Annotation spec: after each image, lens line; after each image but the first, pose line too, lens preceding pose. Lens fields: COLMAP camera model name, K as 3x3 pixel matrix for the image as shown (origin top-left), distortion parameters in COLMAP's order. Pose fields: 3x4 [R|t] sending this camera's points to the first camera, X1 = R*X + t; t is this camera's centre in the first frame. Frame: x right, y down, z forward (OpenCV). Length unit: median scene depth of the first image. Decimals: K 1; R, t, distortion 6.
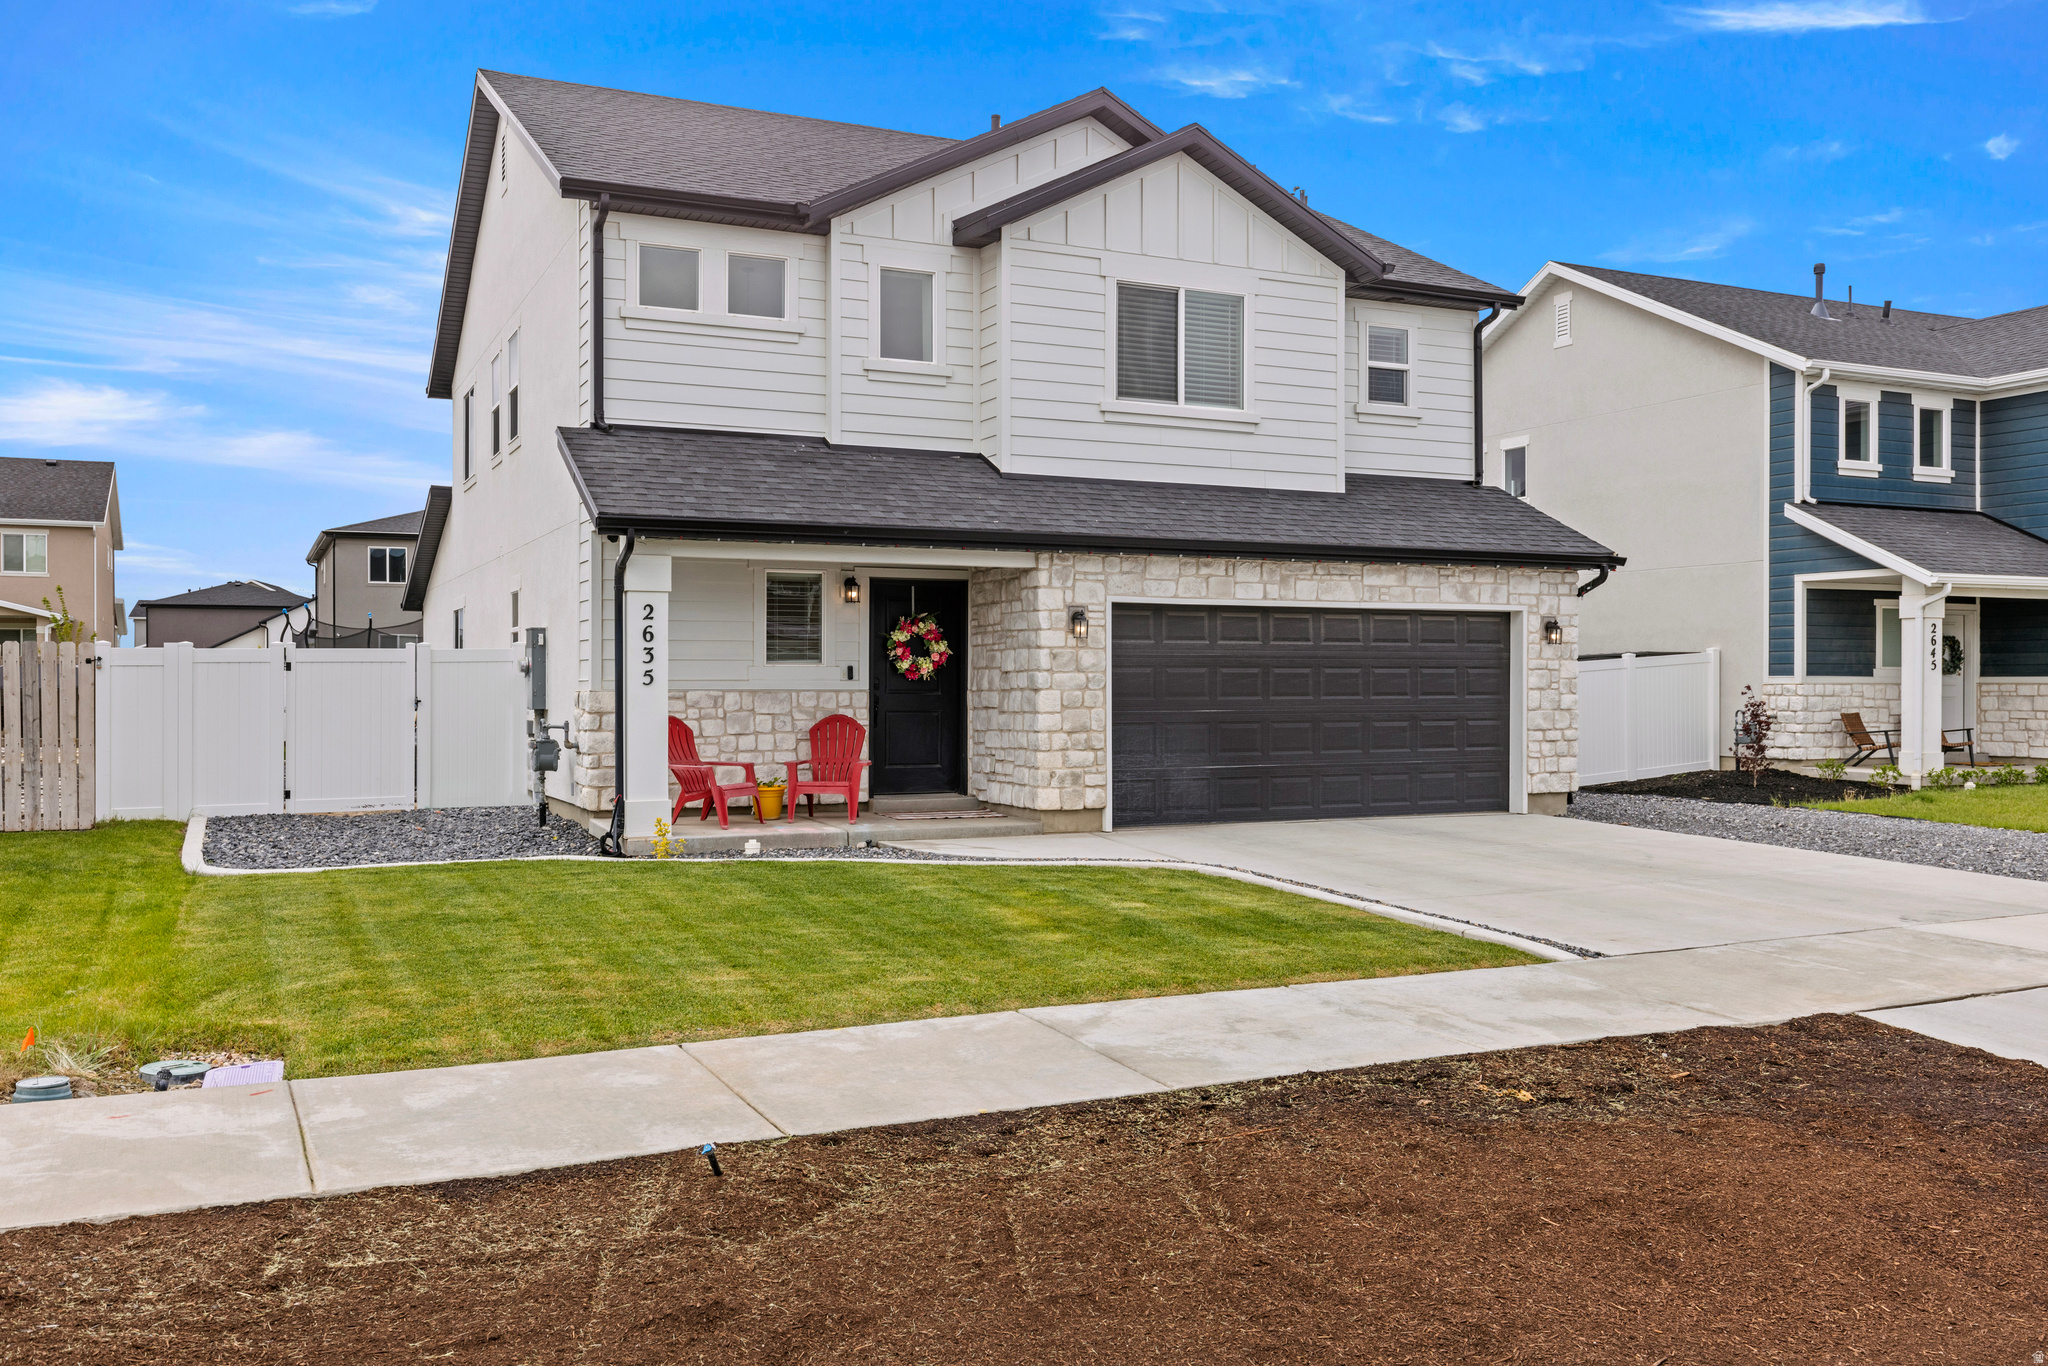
lens RADIAL K [[1658.5, 0, 1024.0], [0, 1658.5, 683.0], [0, 0, 1]] dist [0.001733, 0.000270]
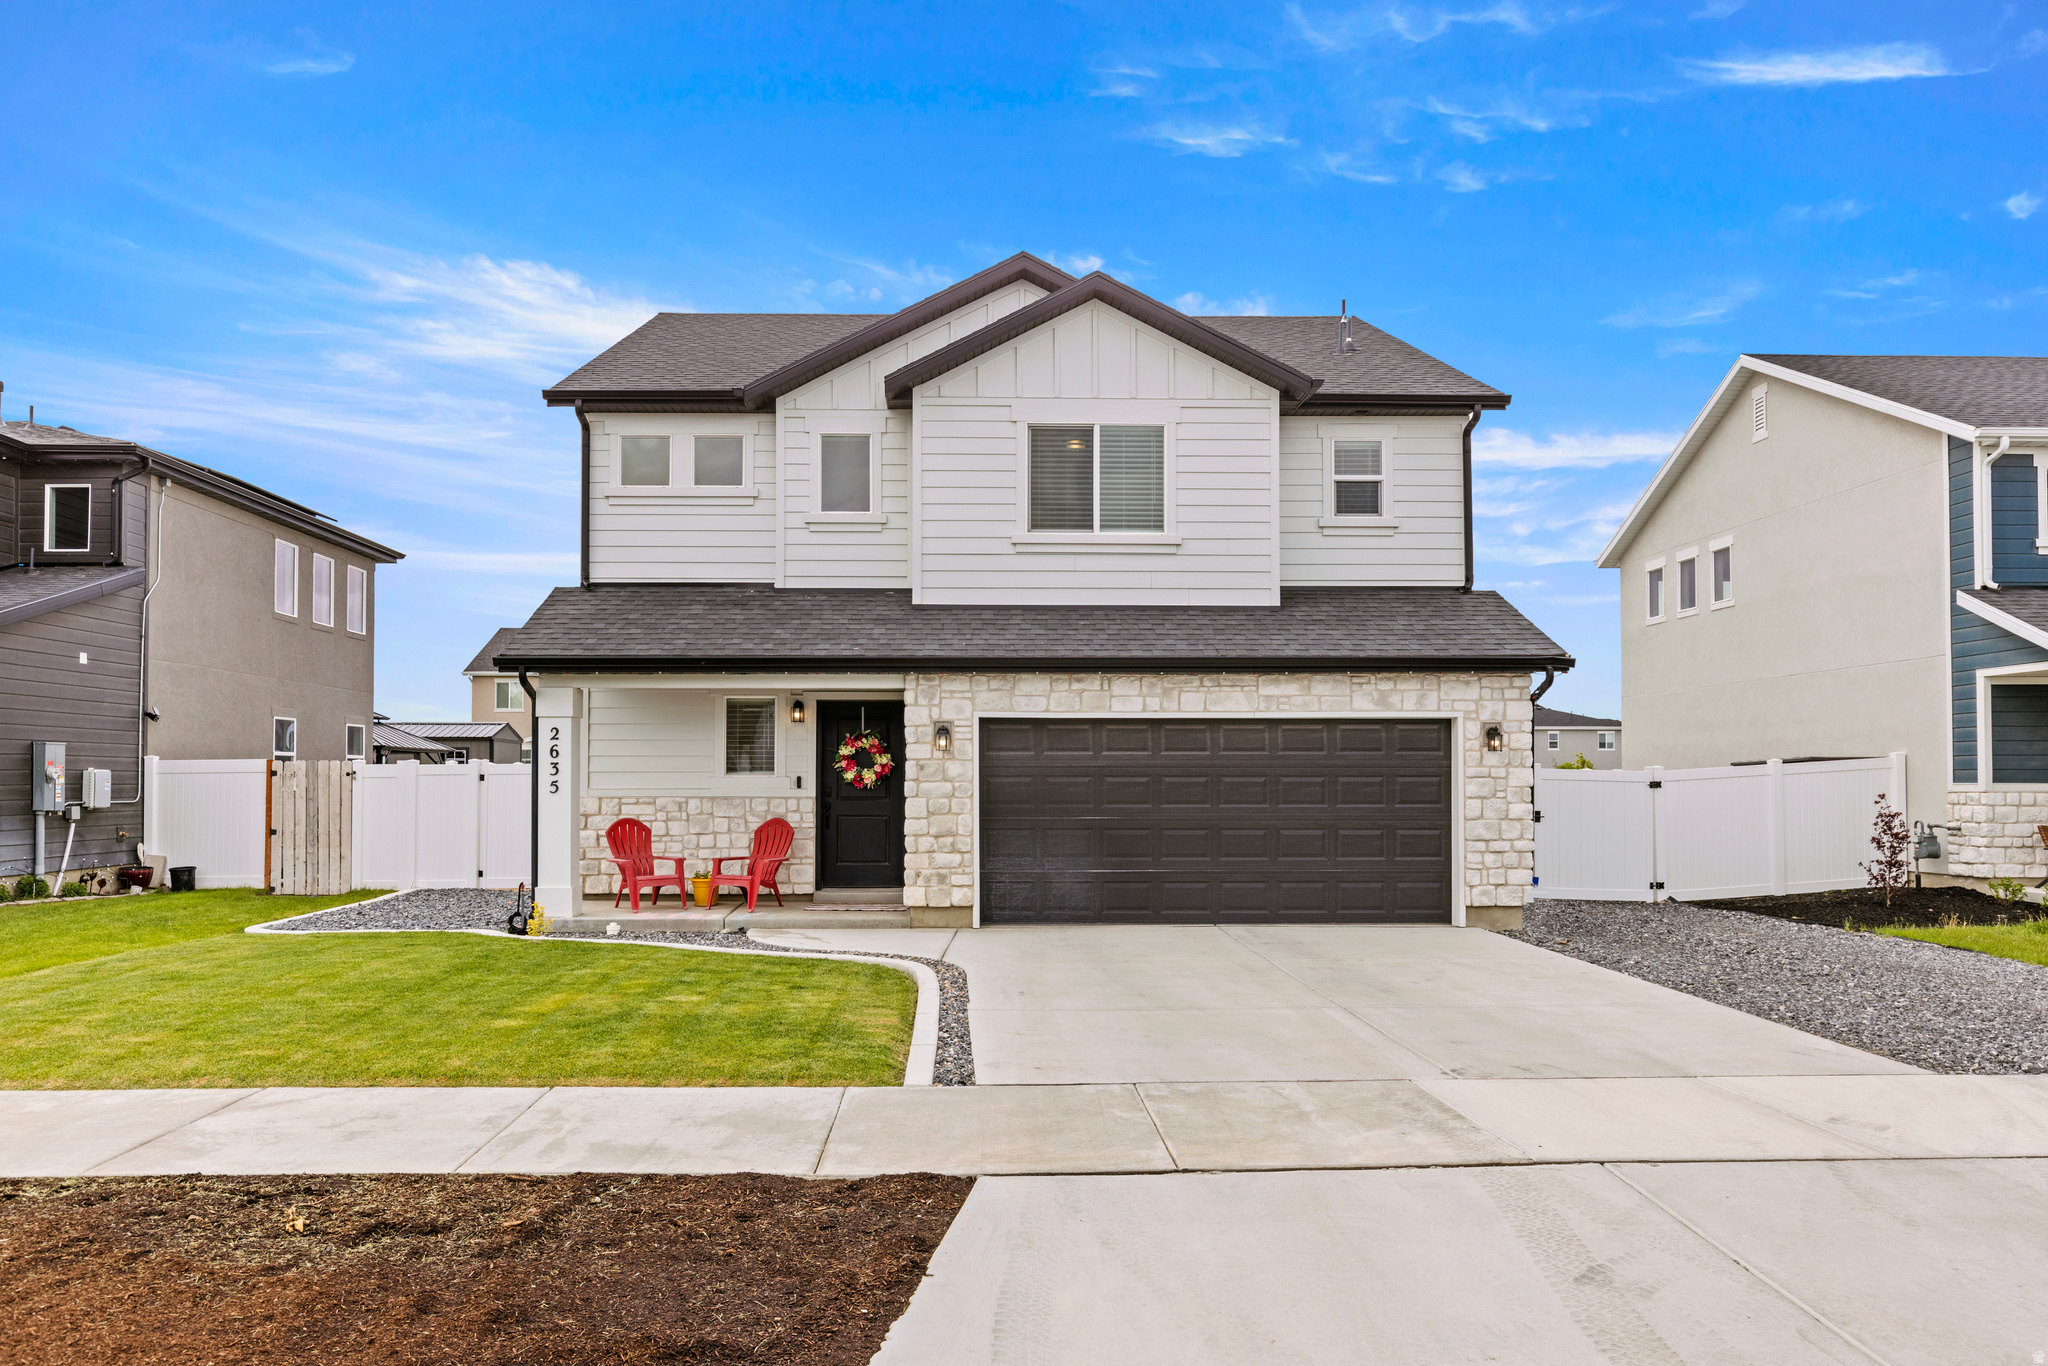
lens RADIAL K [[1361.0, 0, 985.5], [0, 1361.0, 754.6], [0, 0, 1]] dist [-0.005402, 0.002048]
pose [[0.915275, -0.009506, -0.402716, 0.400525], [-0.000277, 0.999706, -0.024226, -0.002491], [0.402828, 0.022285, 0.915004, 0.175123]]
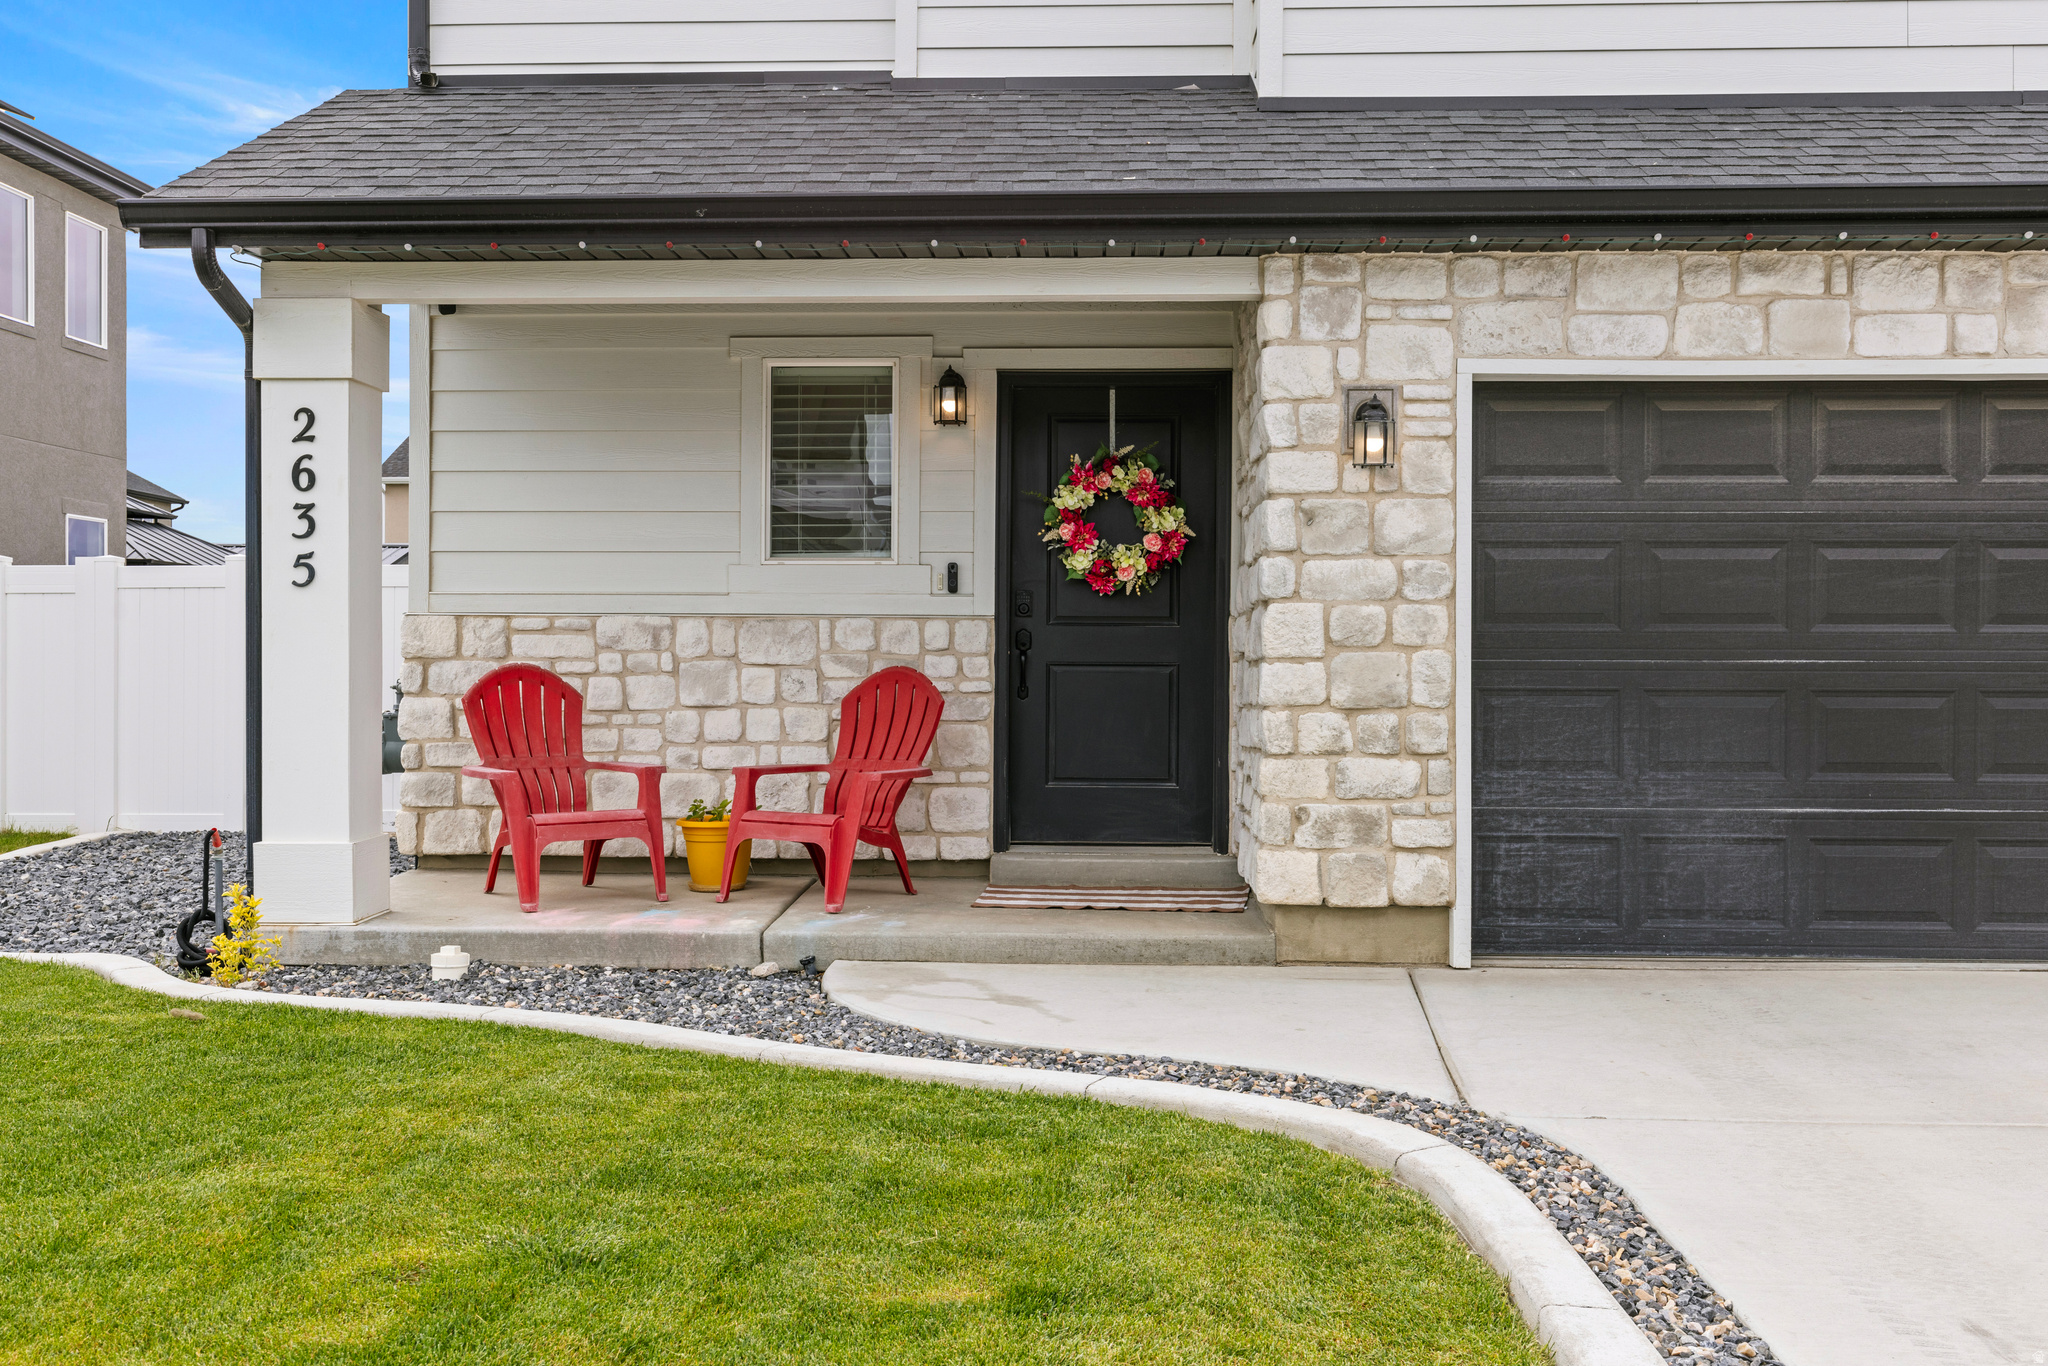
lens RADIAL K [[1956.4, 0, 1026.2], [0, 1956.4, 687.5], [0, 0, 1]] dist [0.006476, -0.001927]
pose [[0.886612, 0.006505, -0.462468, 0.165094], [-0.004483, 0.999975, 0.005472, 0.021131], [0.462492, -0.002778, 0.886619, 0.524940]]
